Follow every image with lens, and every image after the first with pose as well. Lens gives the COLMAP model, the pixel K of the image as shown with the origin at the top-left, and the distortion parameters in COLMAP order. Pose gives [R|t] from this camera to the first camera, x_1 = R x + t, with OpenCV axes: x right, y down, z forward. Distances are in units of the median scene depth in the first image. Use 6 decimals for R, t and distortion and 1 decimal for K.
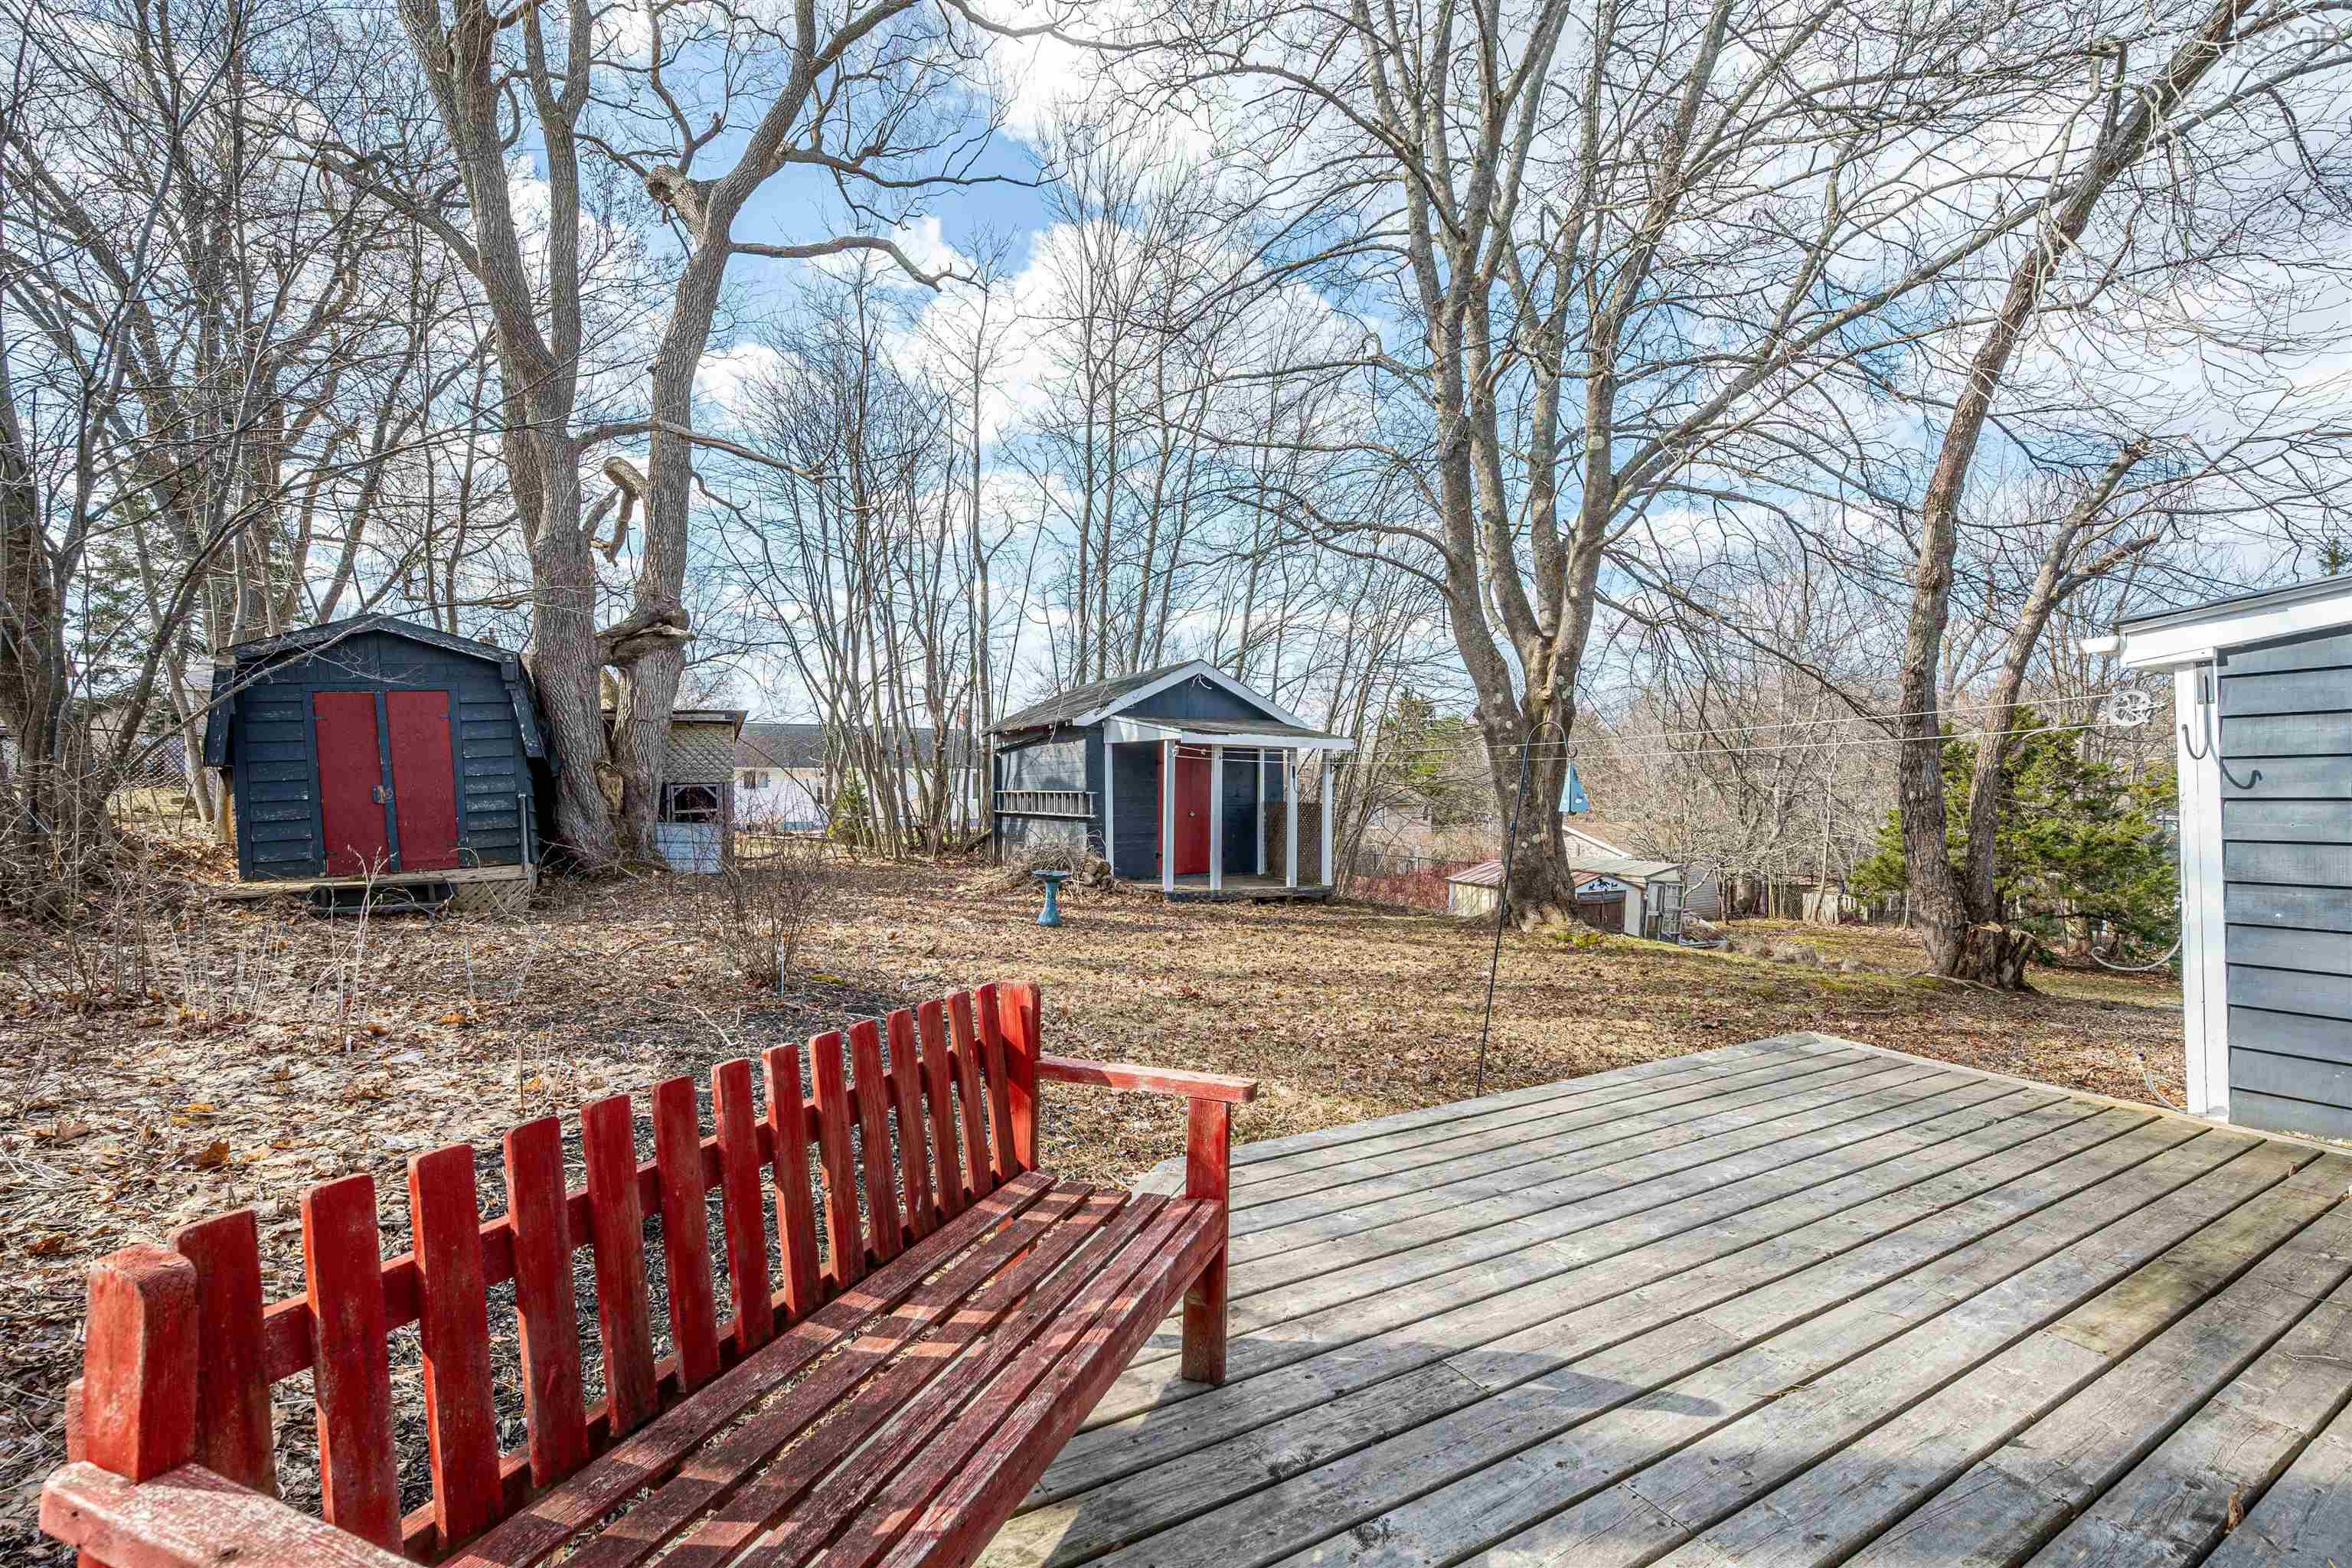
lens RADIAL K [[1033.5, 0, 1180.6], [0, 1033.5, 795.8], [0, 0, 1]] dist [-0.000852, 0.000566]
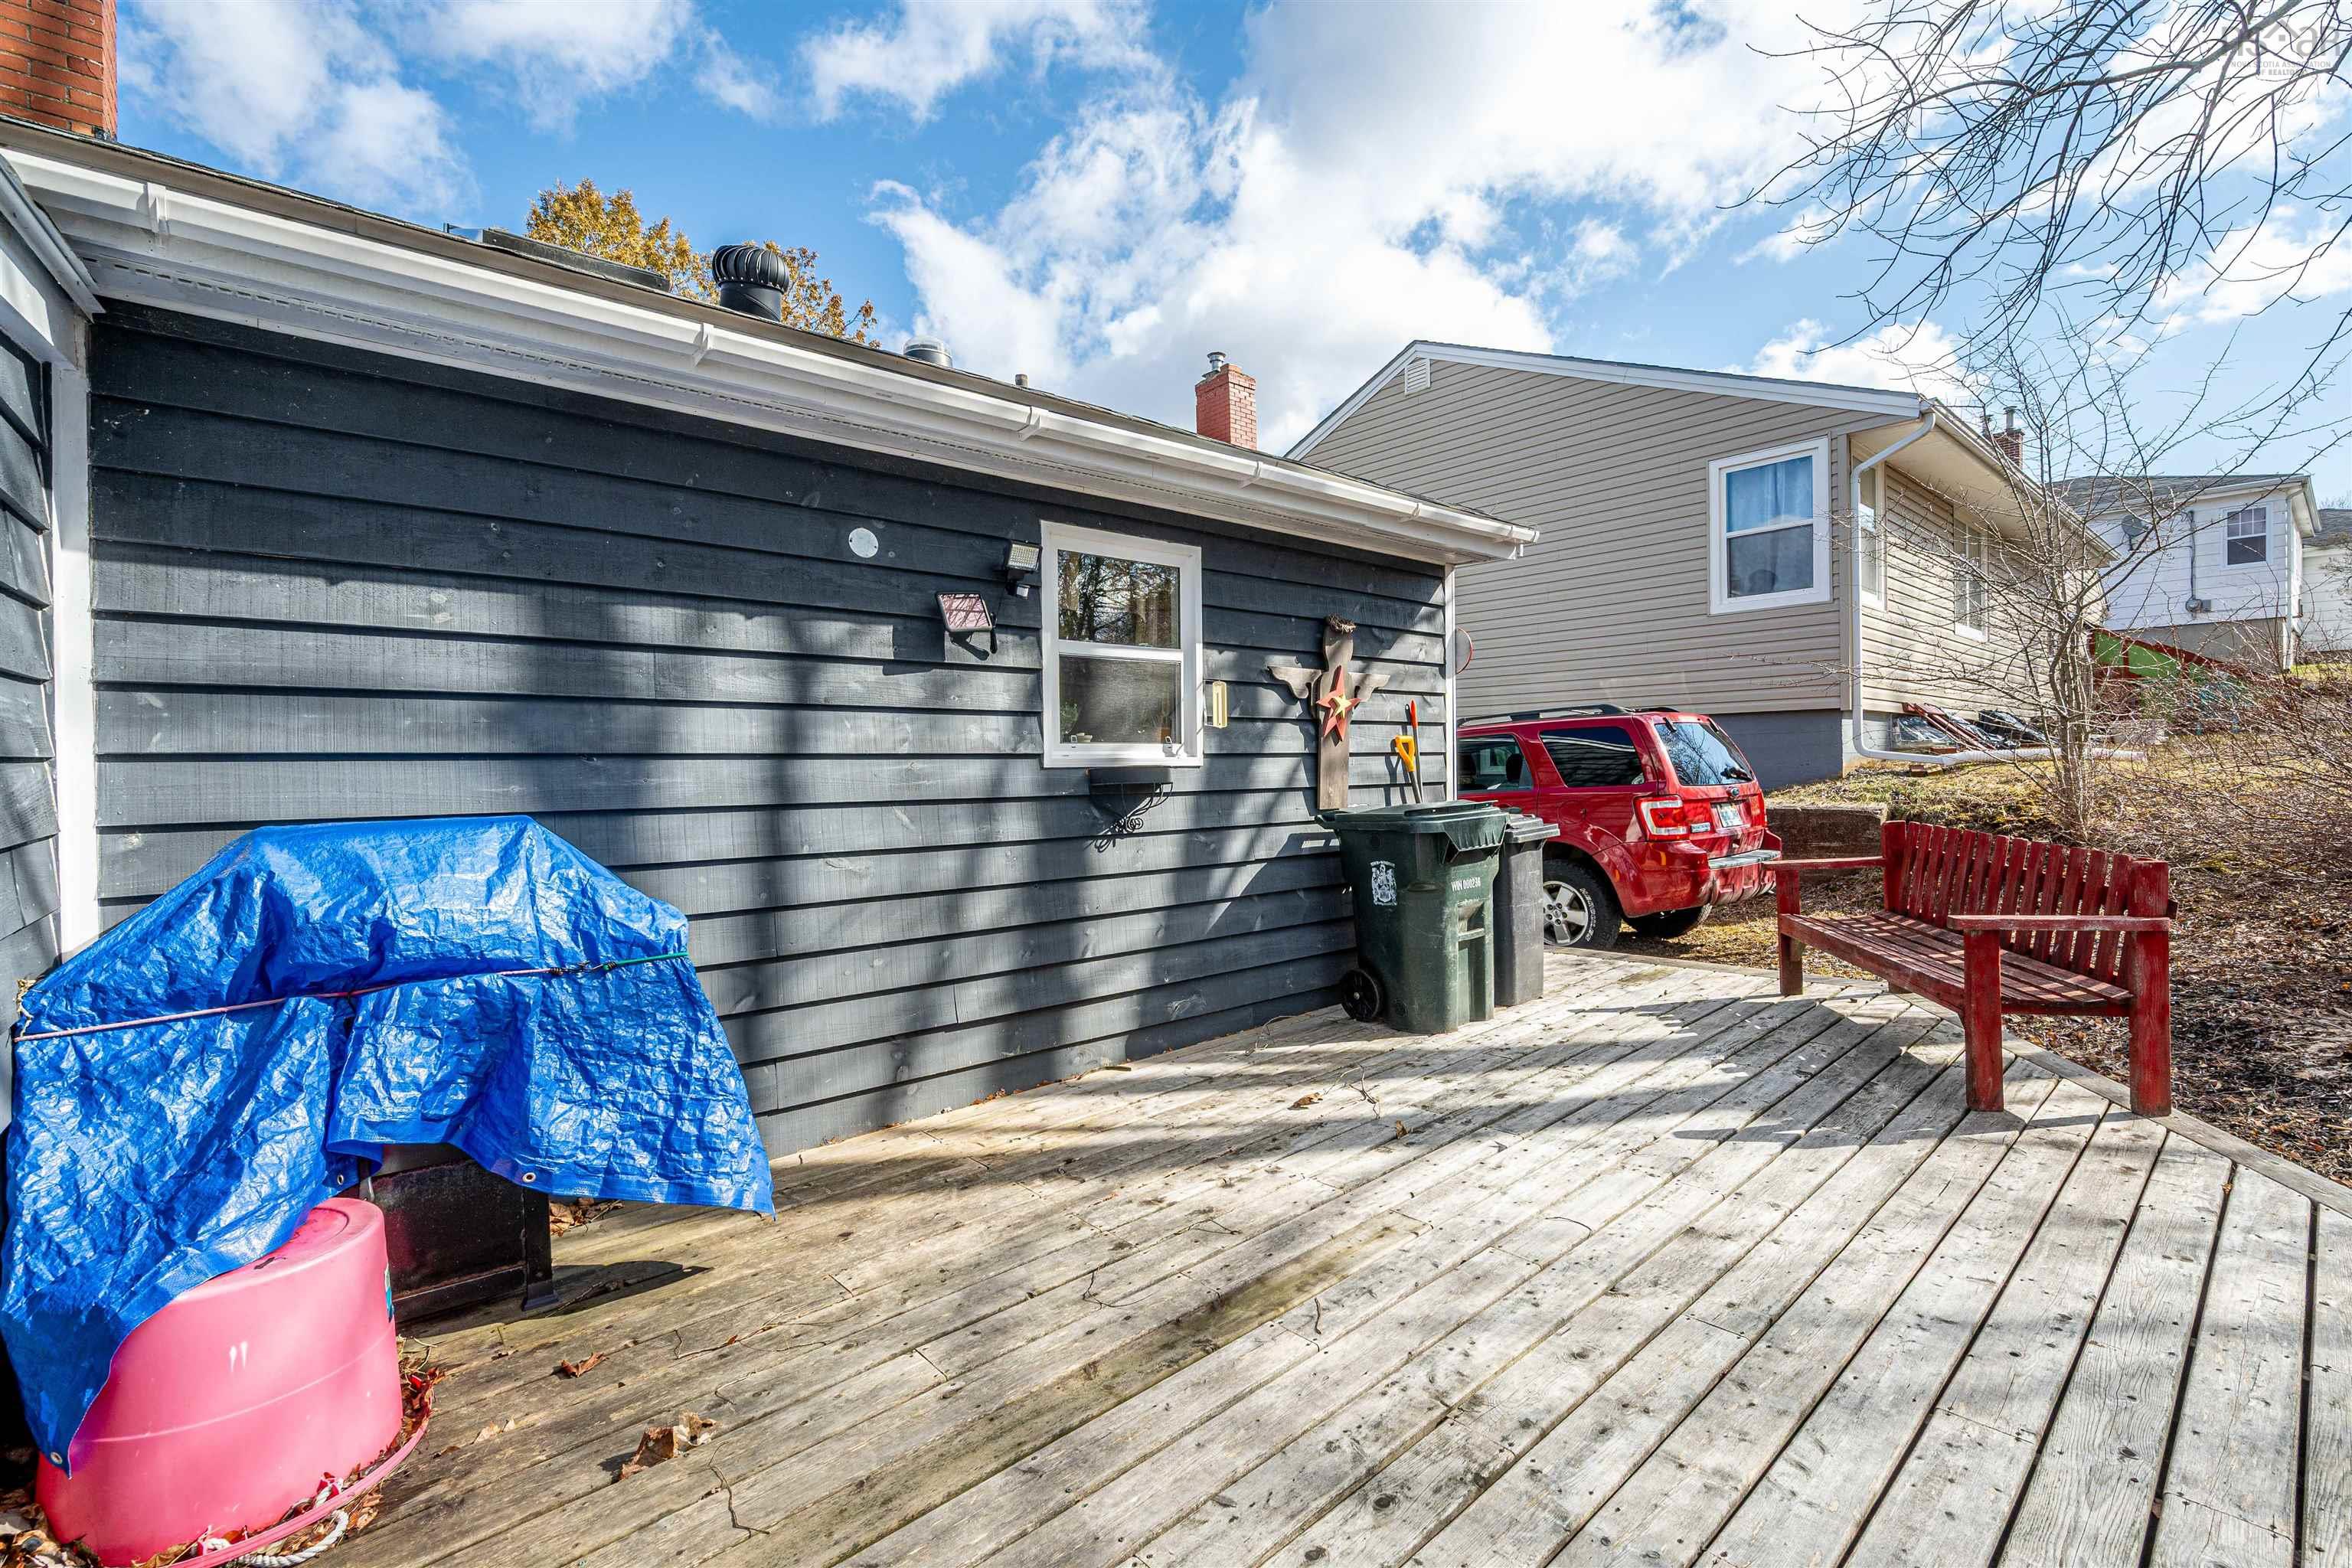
lens RADIAL K [[993.9, 0, 1184.8], [0, 993.9, 780.7], [0, 0, 1]] dist [0.014506, -0.000886]
pose [[-0.985657, 0.011830, -0.168347, 0.223524], [0.009368, 0.999837, 0.015411, 0.008557], [0.168502, 0.013613, -0.985607, 0.352550]]
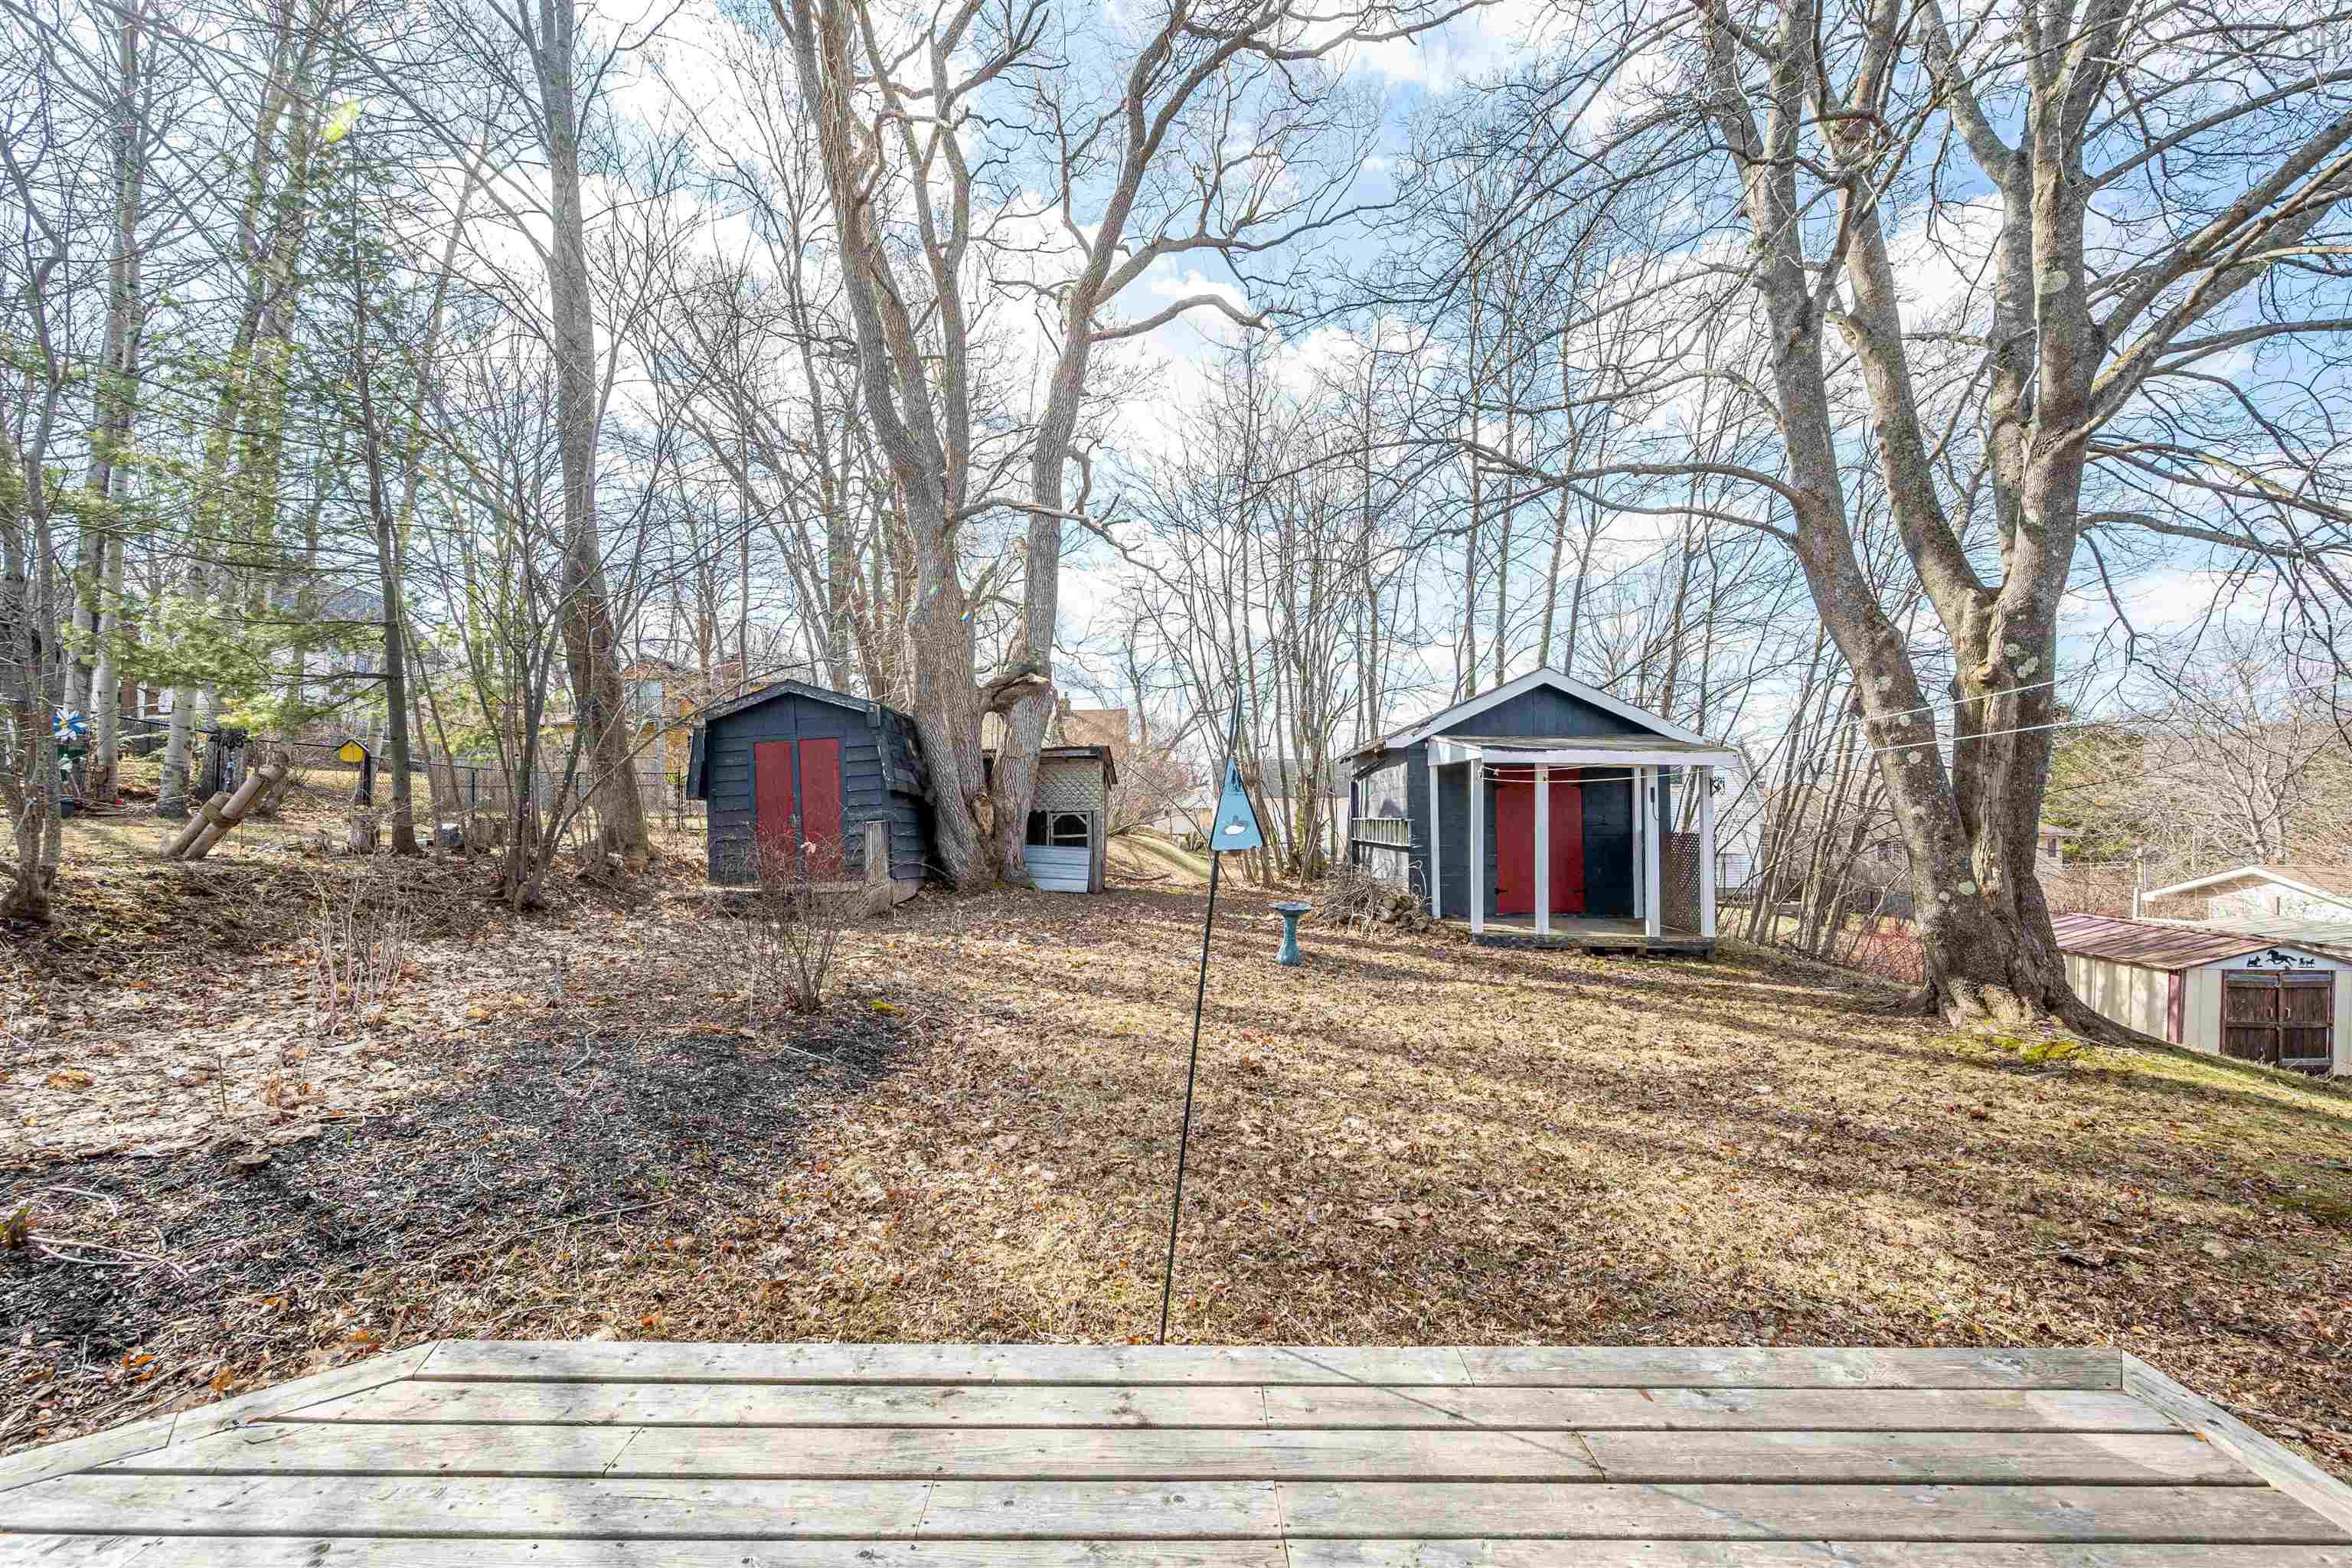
lens RADIAL K [[959.6, 0, 1182.9], [0, 959.6, 785.3], [0, 0, 1]] dist [0.001351, -0.000397]
pose [[0.860976, -0.018287, -0.508316, 0.188449], [-0.002292, 0.999204, -0.039828, 0.000689], [0.508640, 0.035456, 0.860249, 0.171483]]
